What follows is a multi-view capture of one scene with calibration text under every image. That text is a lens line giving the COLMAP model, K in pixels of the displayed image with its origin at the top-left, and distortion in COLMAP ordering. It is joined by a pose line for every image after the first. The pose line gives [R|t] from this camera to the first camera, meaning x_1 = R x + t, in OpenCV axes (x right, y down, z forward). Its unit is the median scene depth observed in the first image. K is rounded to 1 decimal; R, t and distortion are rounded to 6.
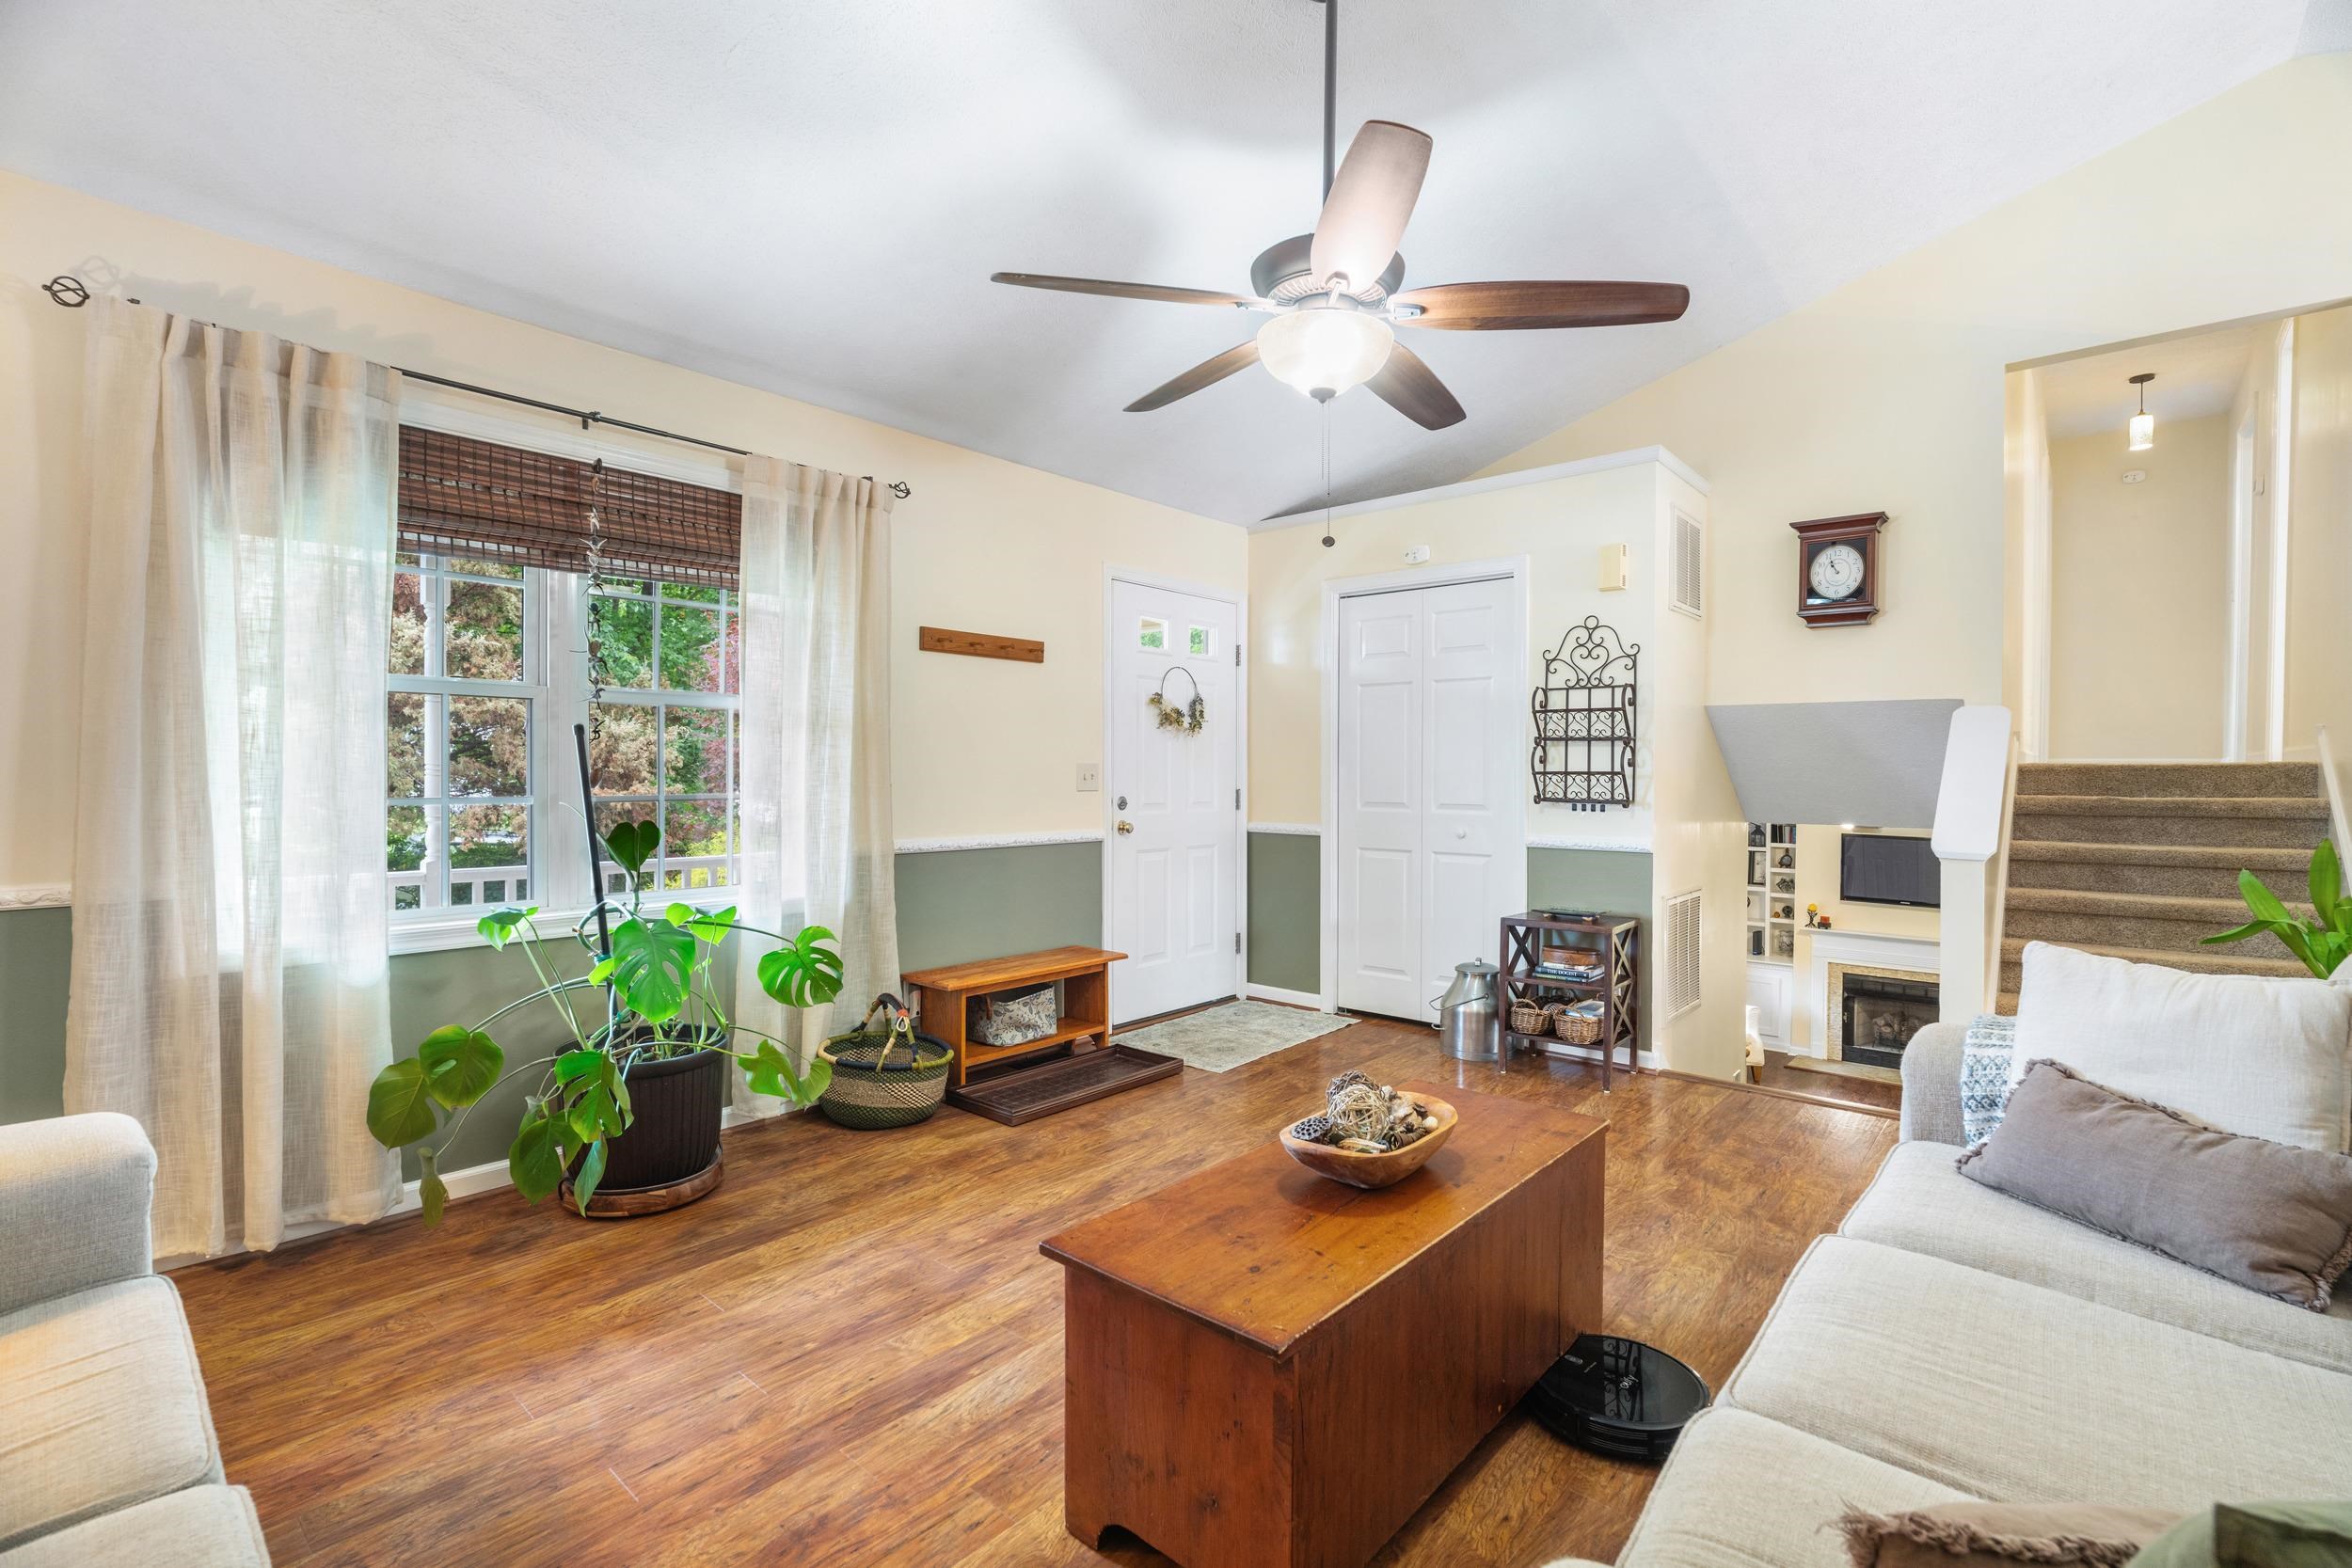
lens RADIAL K [[1051.6, 0, 1192.7], [0, 1051.6, 781.8], [0, 0, 1]] dist [0.000388, 0.000236]
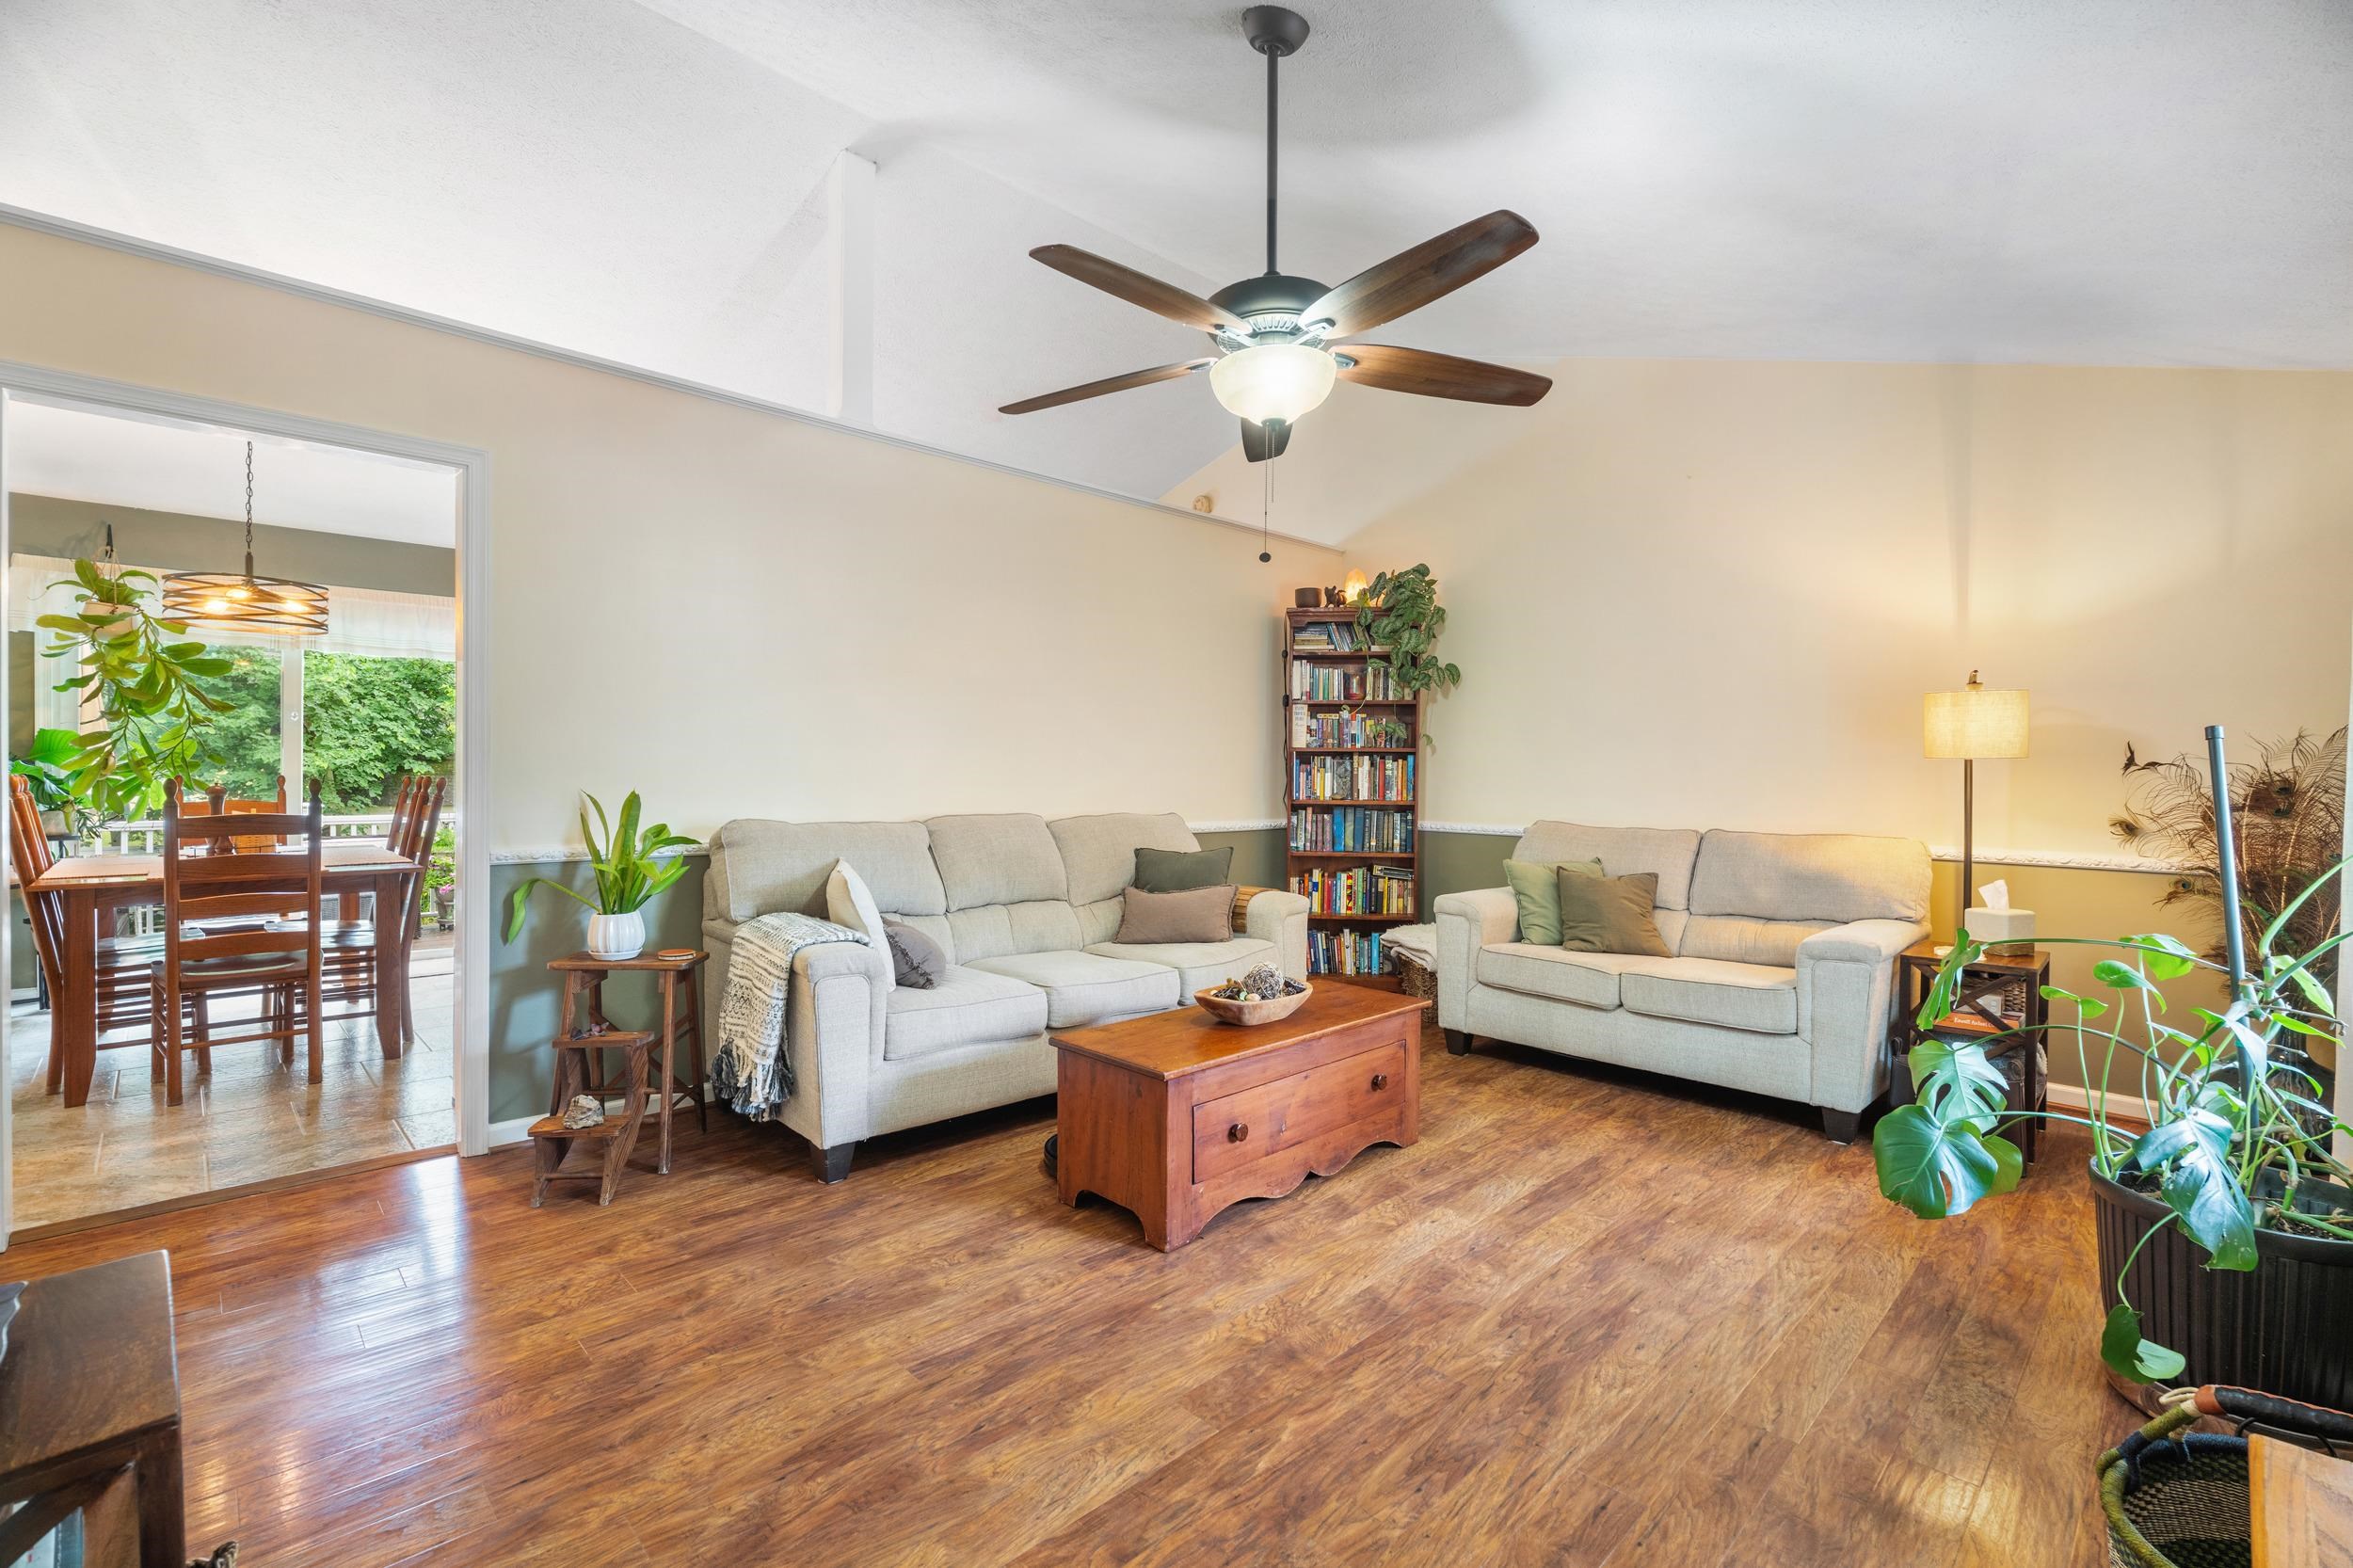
lens RADIAL K [[1052.1, 0, 1193.2], [0, 1052.1, 781.8], [0, 0, 1]] dist [0.000388, 0.000236]
pose [[-0.997079, -0.017910, 0.074242, 0.090832], [-0.016588, 0.999693, 0.018384, -0.011706], [-0.074549, 0.017099, -0.997071, 1.569840]]
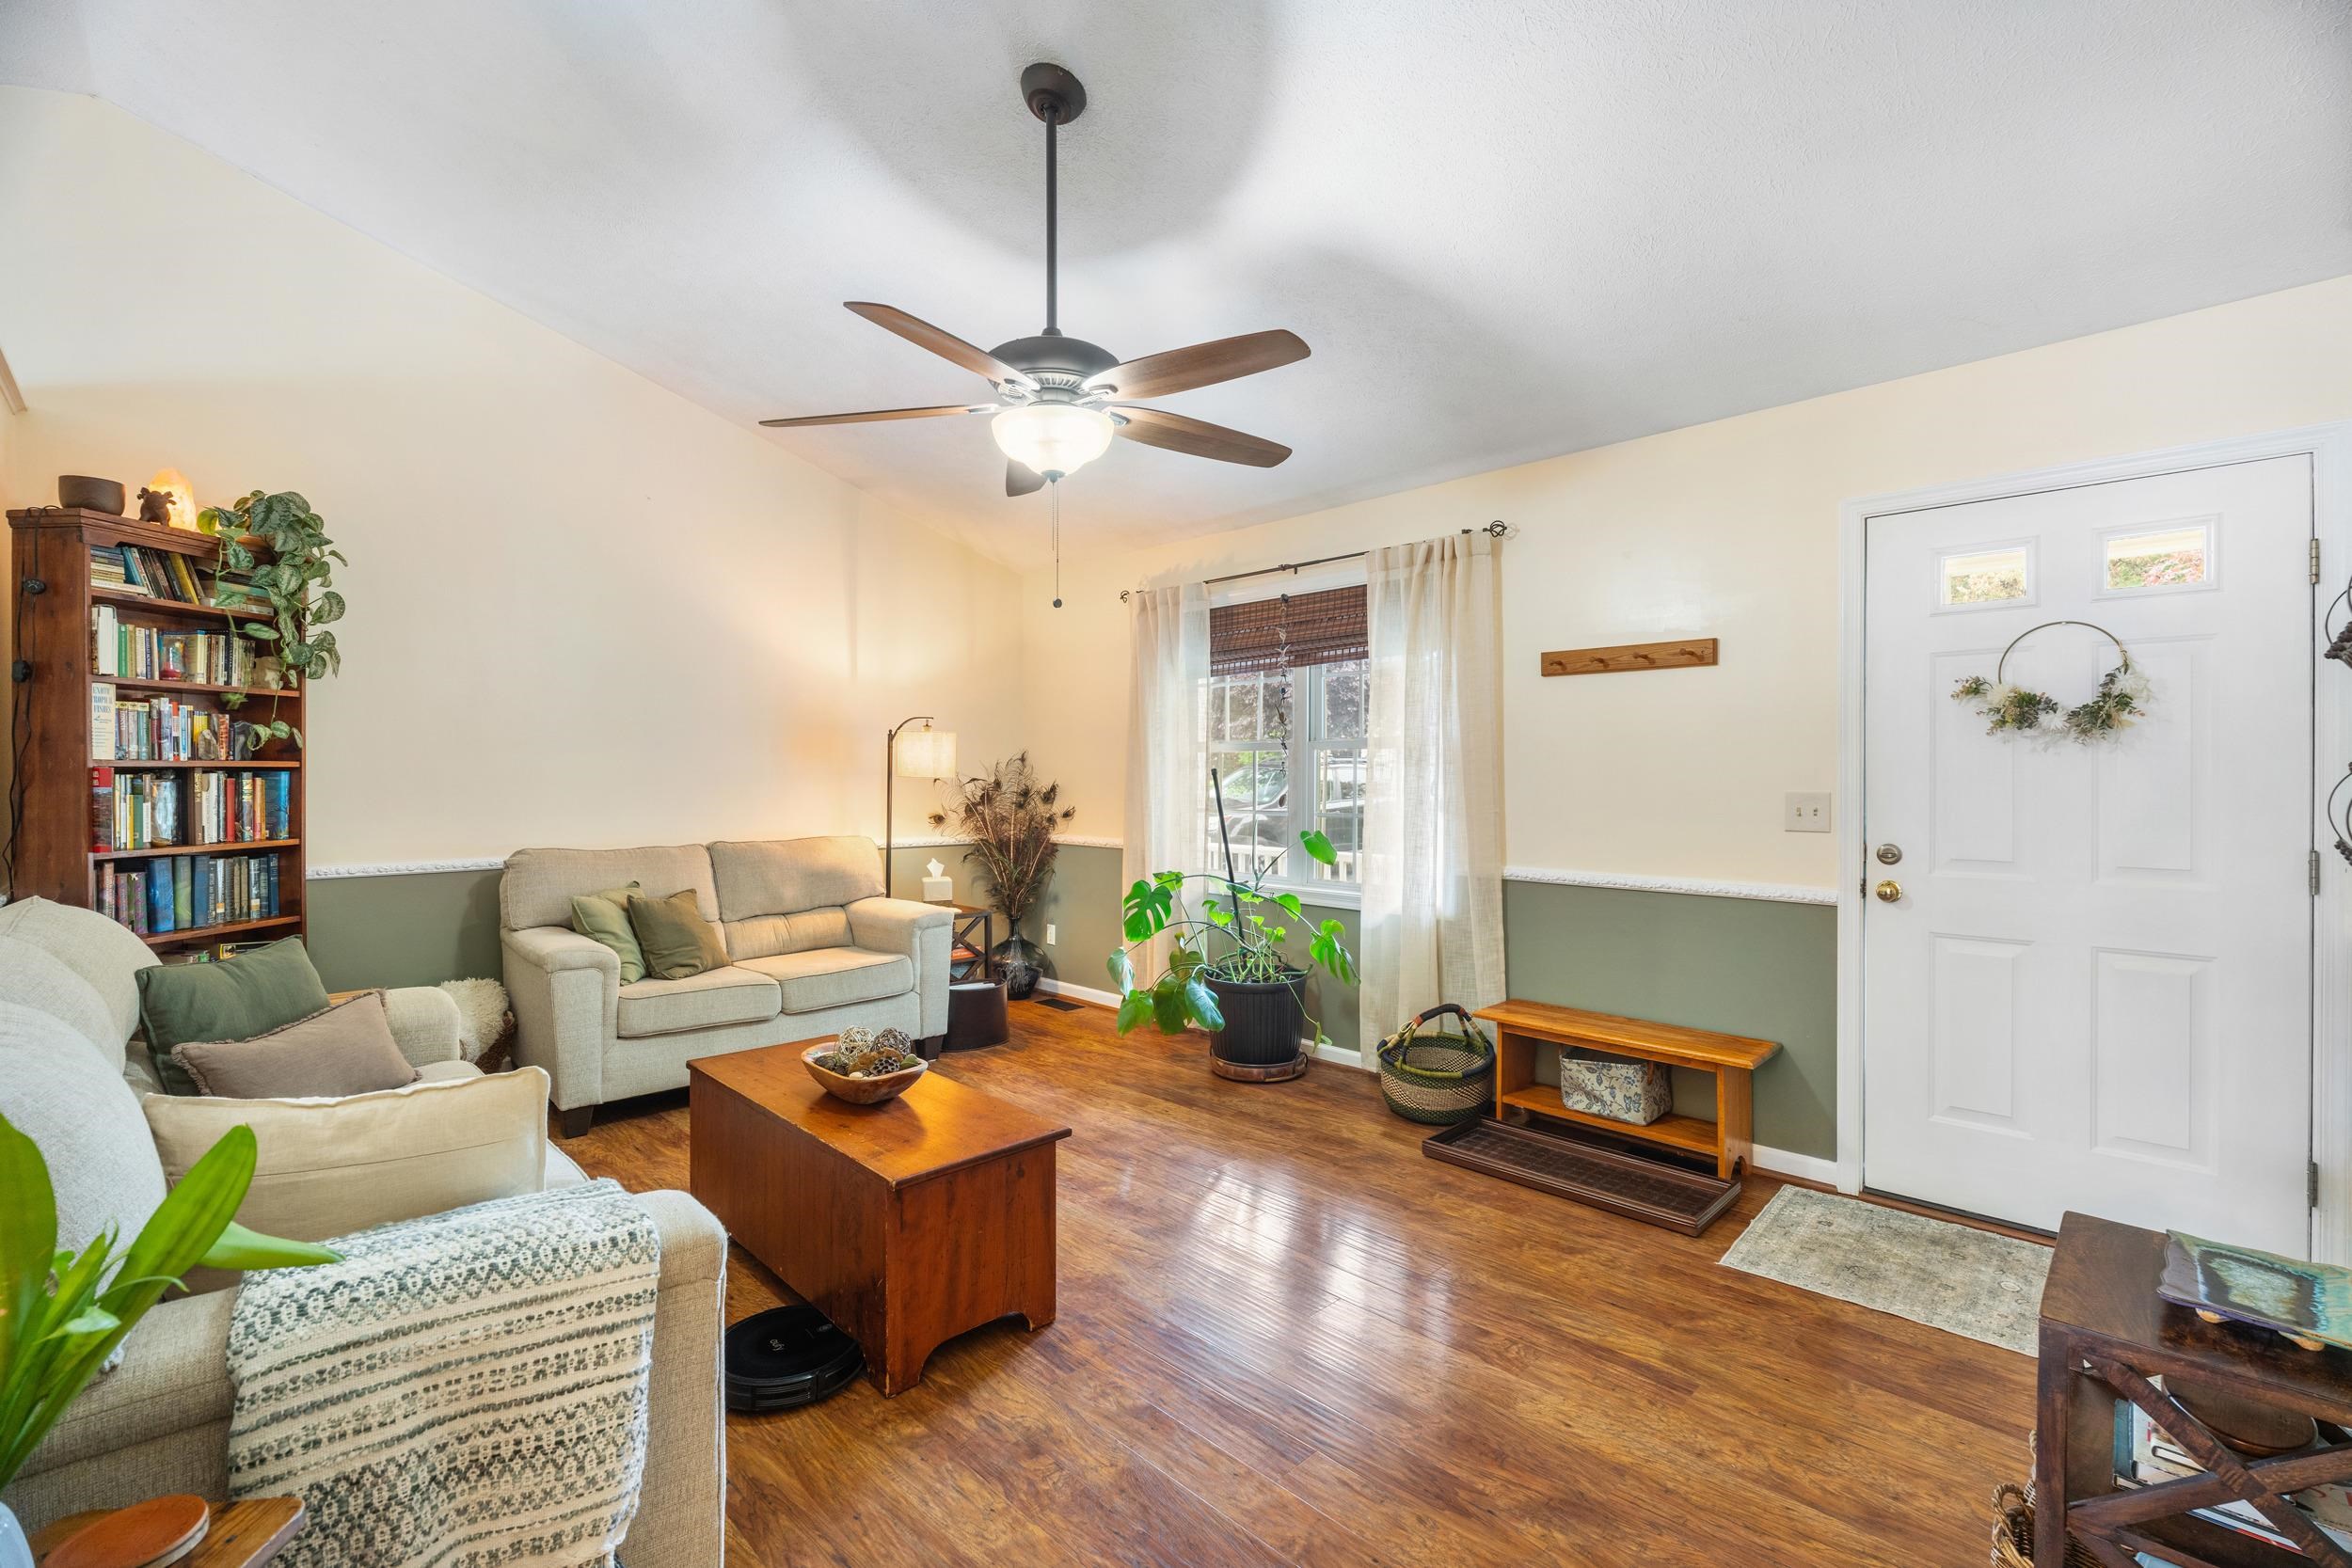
lens RADIAL K [[1028.9, 0, 1176.0], [0, 1028.9, 784.0], [0, 0, 1]] dist [-0.009371, -0.000025]
pose [[-0.080949, 0.004707, -0.996707, 0.903097], [-0.011555, 0.999917, 0.005660, -0.033145], [0.996651, 0.011975, -0.080888, 0.917496]]
